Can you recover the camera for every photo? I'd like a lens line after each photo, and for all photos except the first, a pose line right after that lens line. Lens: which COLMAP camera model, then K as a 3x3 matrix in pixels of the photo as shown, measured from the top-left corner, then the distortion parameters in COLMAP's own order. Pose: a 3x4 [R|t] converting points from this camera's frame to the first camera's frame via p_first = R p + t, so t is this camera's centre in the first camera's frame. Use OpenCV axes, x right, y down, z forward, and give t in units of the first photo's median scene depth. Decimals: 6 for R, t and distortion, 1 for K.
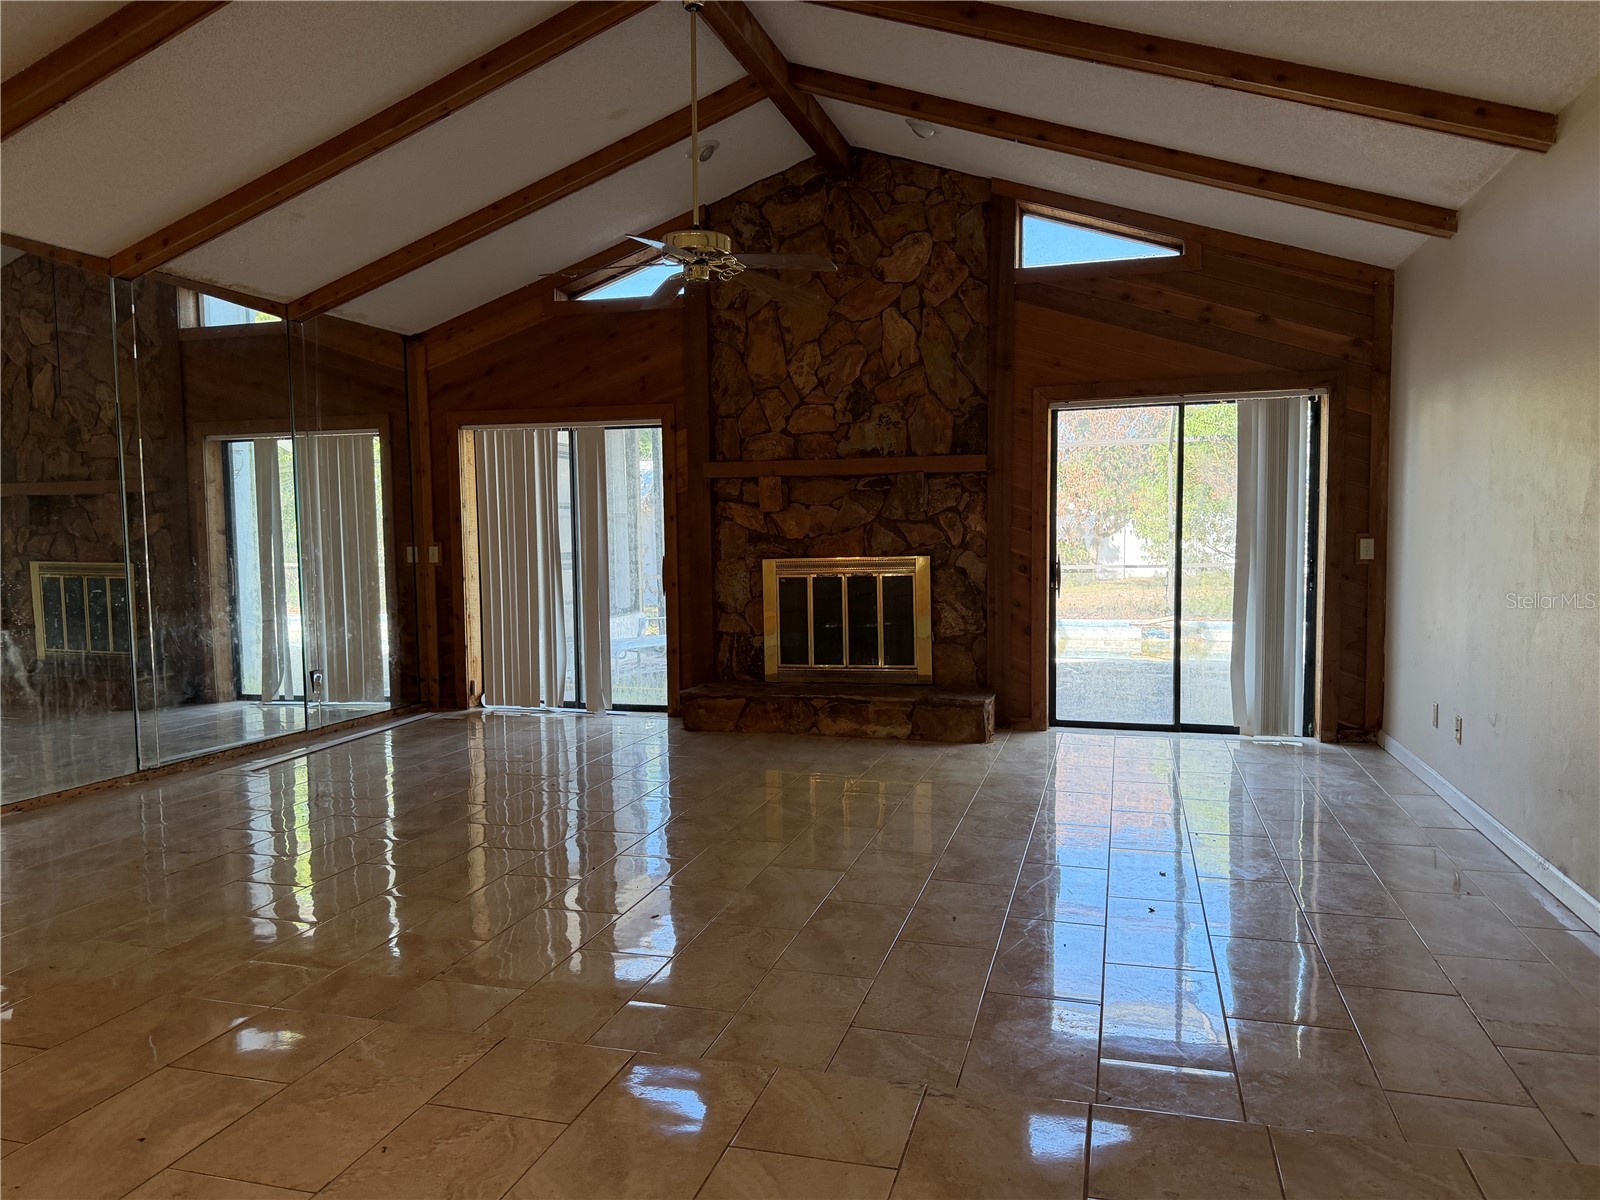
lens RADIAL K [[1112.6, 0, 802.8], [0, 1112.6, 585.6], [0, 0, 1]] dist [0.040844, -0.038191]
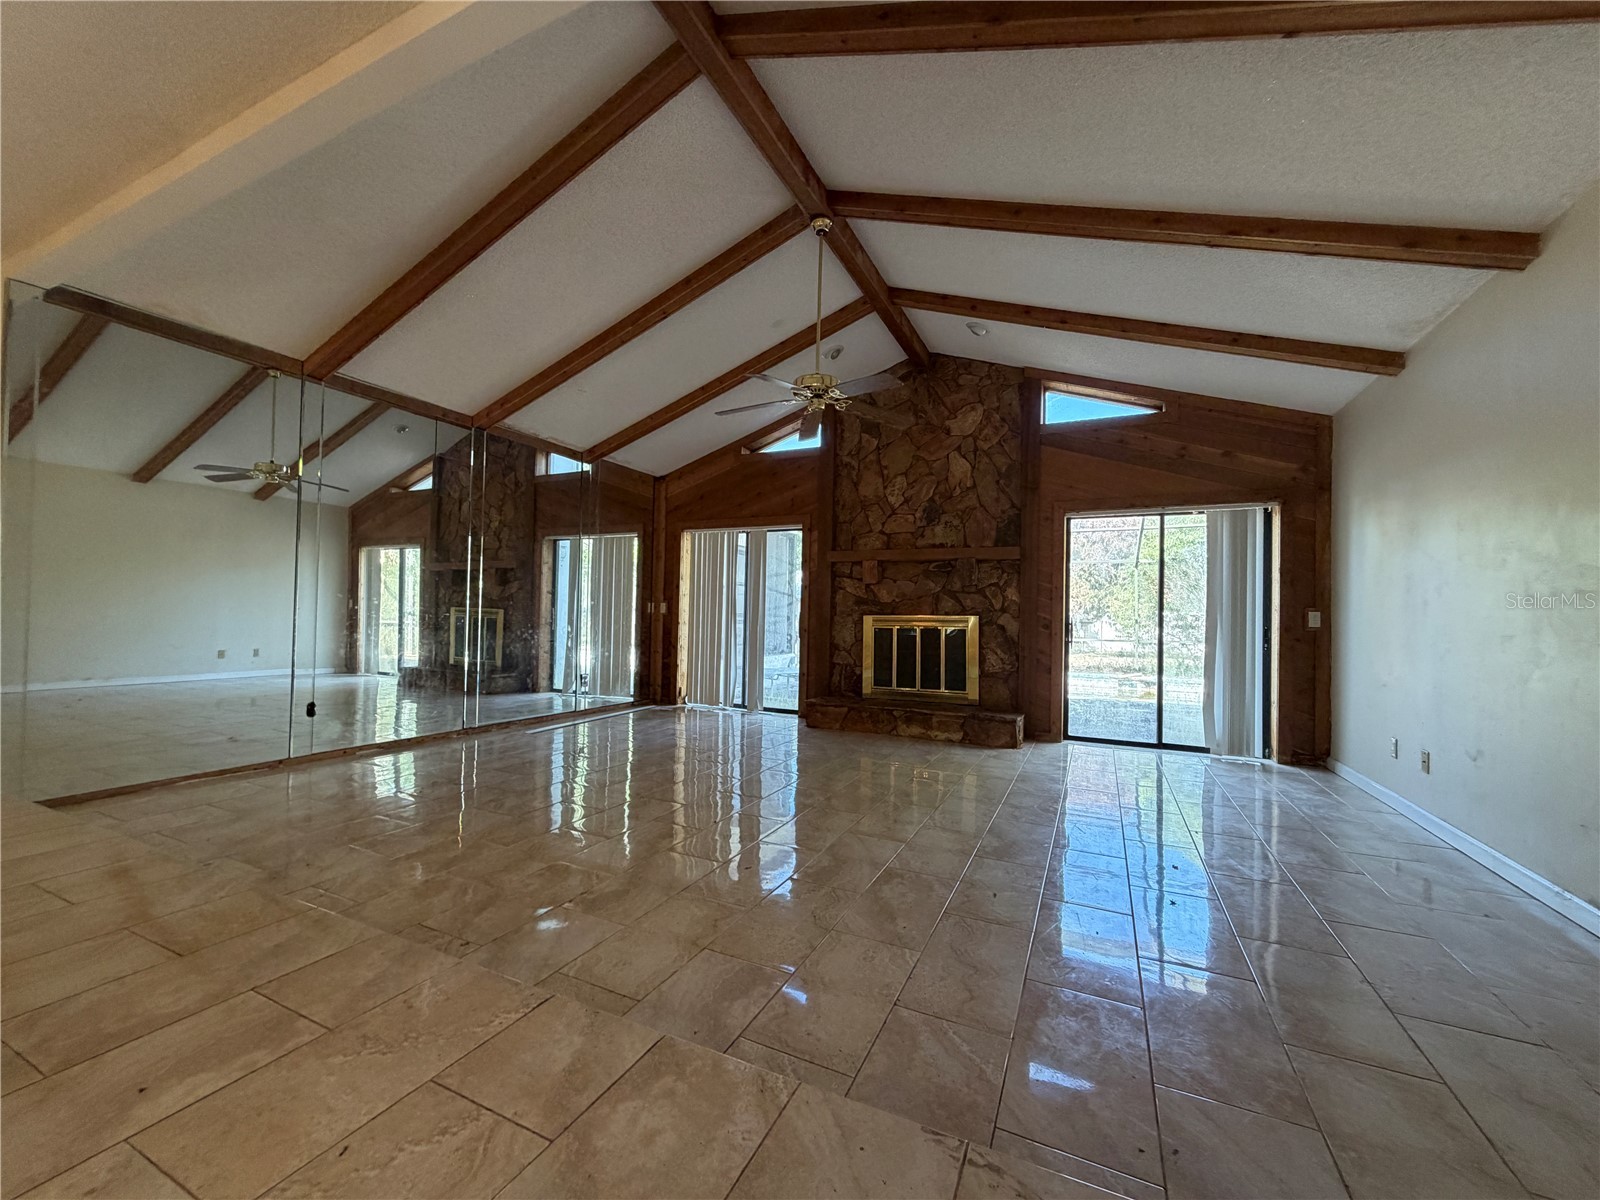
lens RADIAL K [[638.5, 0, 794.4], [0, 638.5, 595.1], [0, 0, 1]] dist [-0.004571, 0.000938]
pose [[0.985700, 0.028140, -0.166142, 0.015319], [-0.041615, 0.996070, -0.078190, 0.022574], [0.163289, 0.083986, 0.982997, 0.141903]]
